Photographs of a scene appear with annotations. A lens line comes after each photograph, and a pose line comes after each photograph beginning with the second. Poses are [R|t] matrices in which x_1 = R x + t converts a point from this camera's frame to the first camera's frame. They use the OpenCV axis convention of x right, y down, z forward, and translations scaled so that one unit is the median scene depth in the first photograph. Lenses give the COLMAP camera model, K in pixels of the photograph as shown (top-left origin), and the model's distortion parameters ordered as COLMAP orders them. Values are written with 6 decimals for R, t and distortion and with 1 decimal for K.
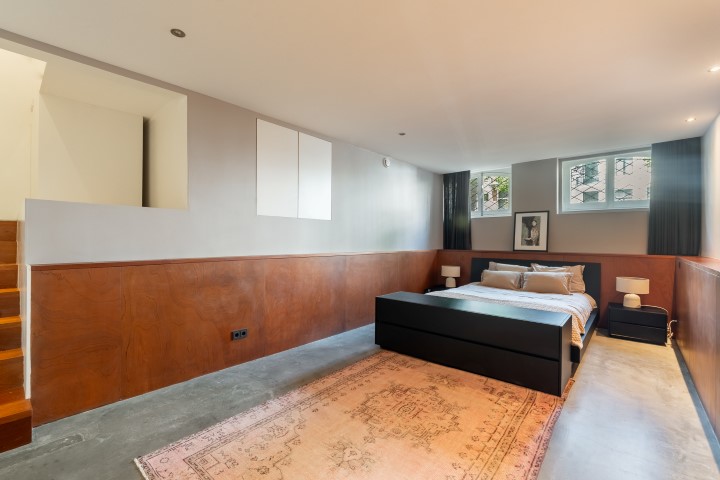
lens RADIAL K [[311.5, 0, 360.0], [0, 311.5, 240.0], [0, 0, 1]] dist [0.000441, 0.000082]
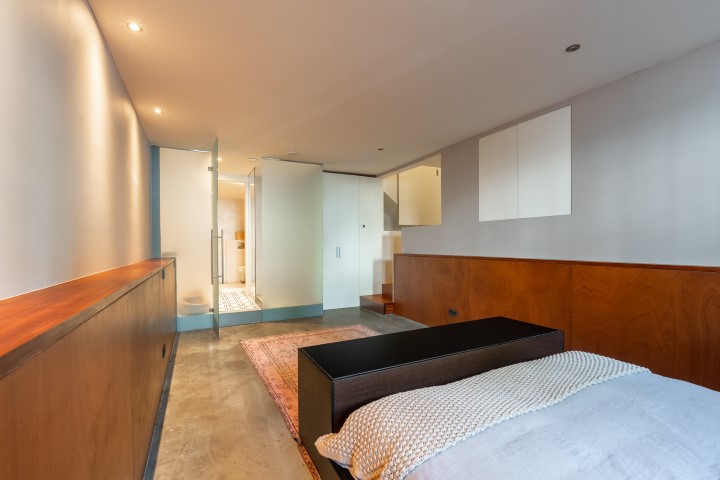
lens RADIAL K [[319.4, 0, 358.1], [0, 319.4, 250.5], [0, 0, 1]] dist [-0.000250, 0.000002]
pose [[-0.365419, 0.009438, -0.930795, 0.954242], [-0.007465, 0.999887, 0.013070, 0.015742], [0.930813, 0.011724, -0.365307, 1.016927]]
